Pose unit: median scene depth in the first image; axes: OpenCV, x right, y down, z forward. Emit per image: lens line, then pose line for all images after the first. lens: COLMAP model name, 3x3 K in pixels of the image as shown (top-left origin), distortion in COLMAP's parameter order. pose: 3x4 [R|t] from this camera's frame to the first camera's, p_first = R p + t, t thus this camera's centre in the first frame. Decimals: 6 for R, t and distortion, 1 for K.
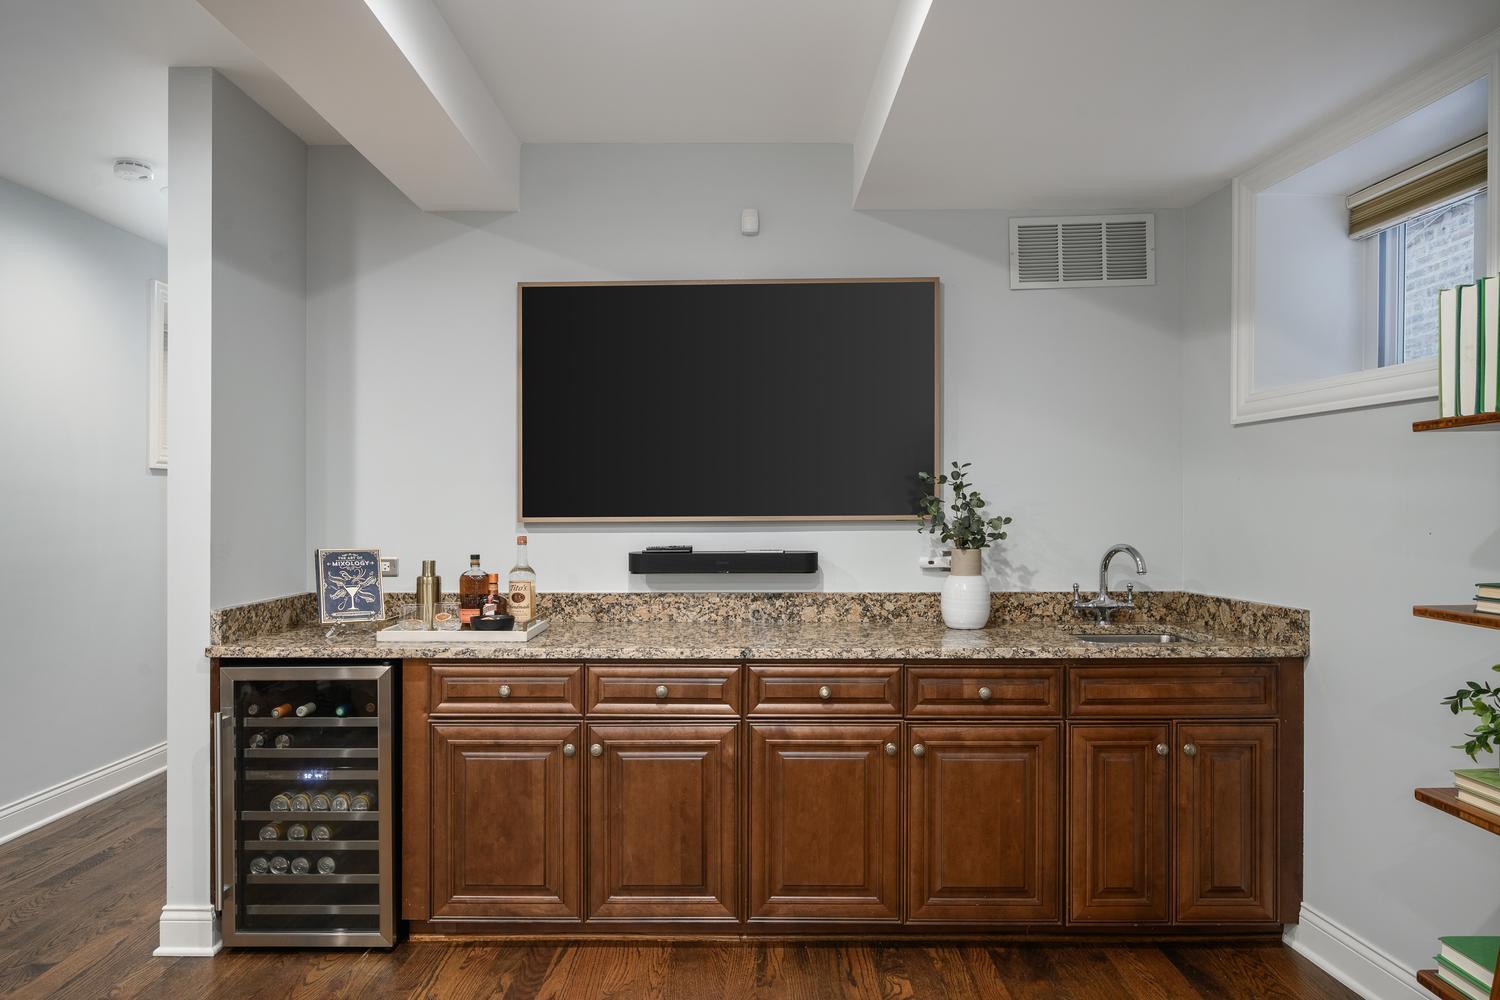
lens RADIAL K [[967.5, 0, 748.3], [0, 967.5, 504.9], [0, 0, 1]] dist [0.000562, 0.000350]
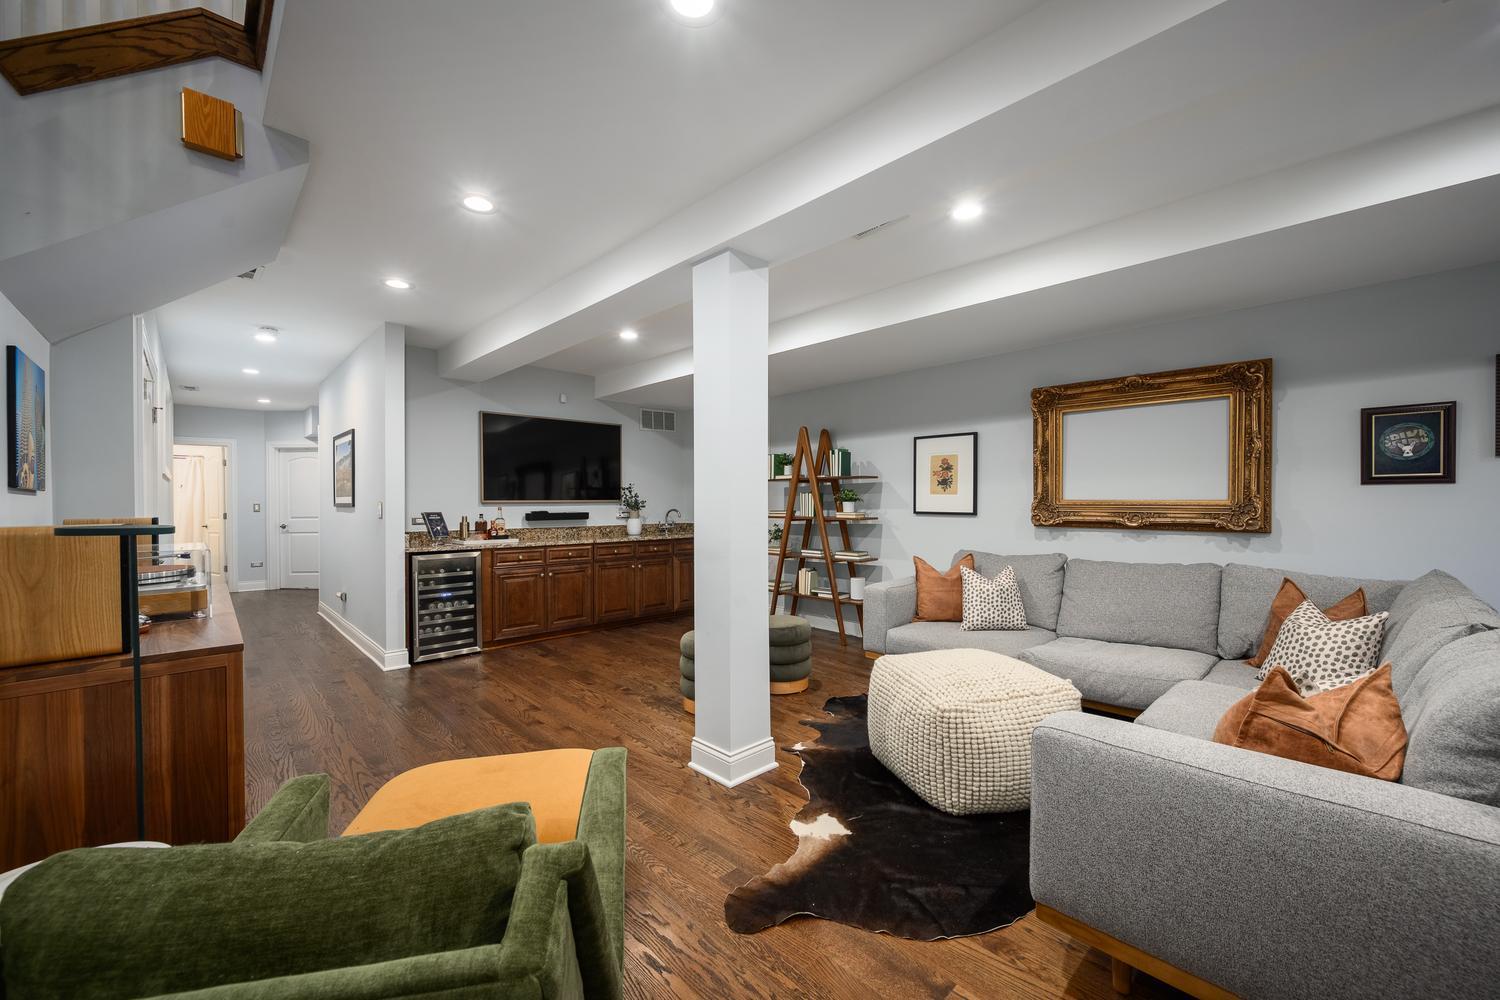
lens RADIAL K [[596.7, 0, 747.9], [0, 596.7, 505.6], [0, 0, 1]] dist [-0.001857, -0.000105]
pose [[0.706489, -0.000735, 0.707723, -0.924203], [-0.002515, 0.999991, 0.003549, 0.020610], [-0.707719, -0.004287, 0.706481, -0.687114]]
